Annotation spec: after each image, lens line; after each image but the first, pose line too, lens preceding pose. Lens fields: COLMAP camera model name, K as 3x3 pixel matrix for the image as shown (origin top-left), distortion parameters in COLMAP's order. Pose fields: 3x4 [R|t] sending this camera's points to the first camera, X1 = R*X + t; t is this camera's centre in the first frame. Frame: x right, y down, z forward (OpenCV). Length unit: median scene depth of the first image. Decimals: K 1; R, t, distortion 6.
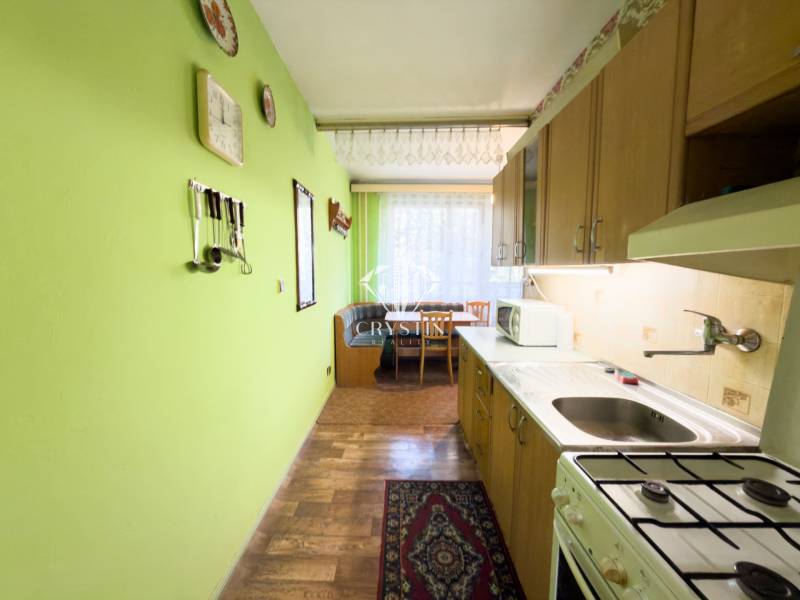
lens RADIAL K [[316.2, 0, 398.9], [0, 316.2, 300.5], [0, 0, 1]] dist [-0.001893, -0.000059]
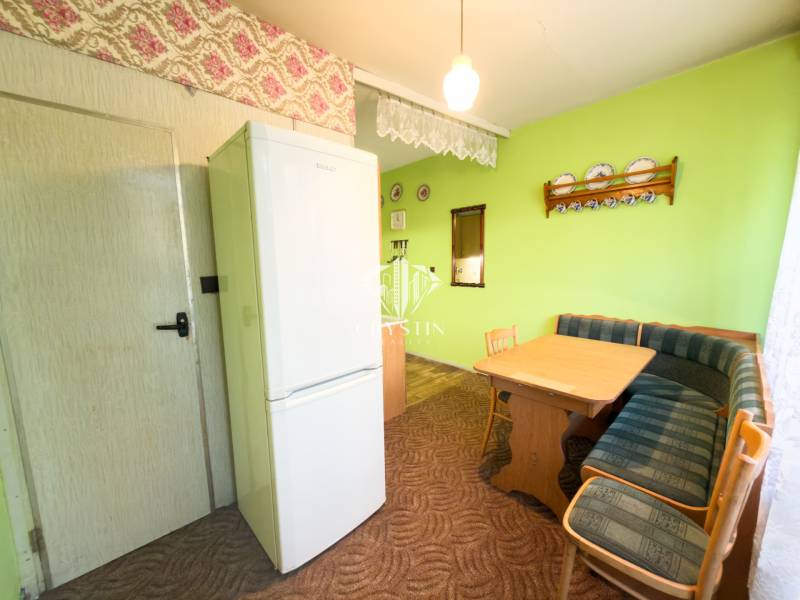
lens RADIAL K [[316.2, 0, 399.9], [0, 316.2, 301.8], [0, 0, 1]] dist [-0.001893, -0.000059]
pose [[-0.727313, 0.097643, -0.679324, 0.987983], [-0.050917, 0.979423, 0.195291, -0.186224], [0.684414, 0.176627, -0.707376, 1.902955]]
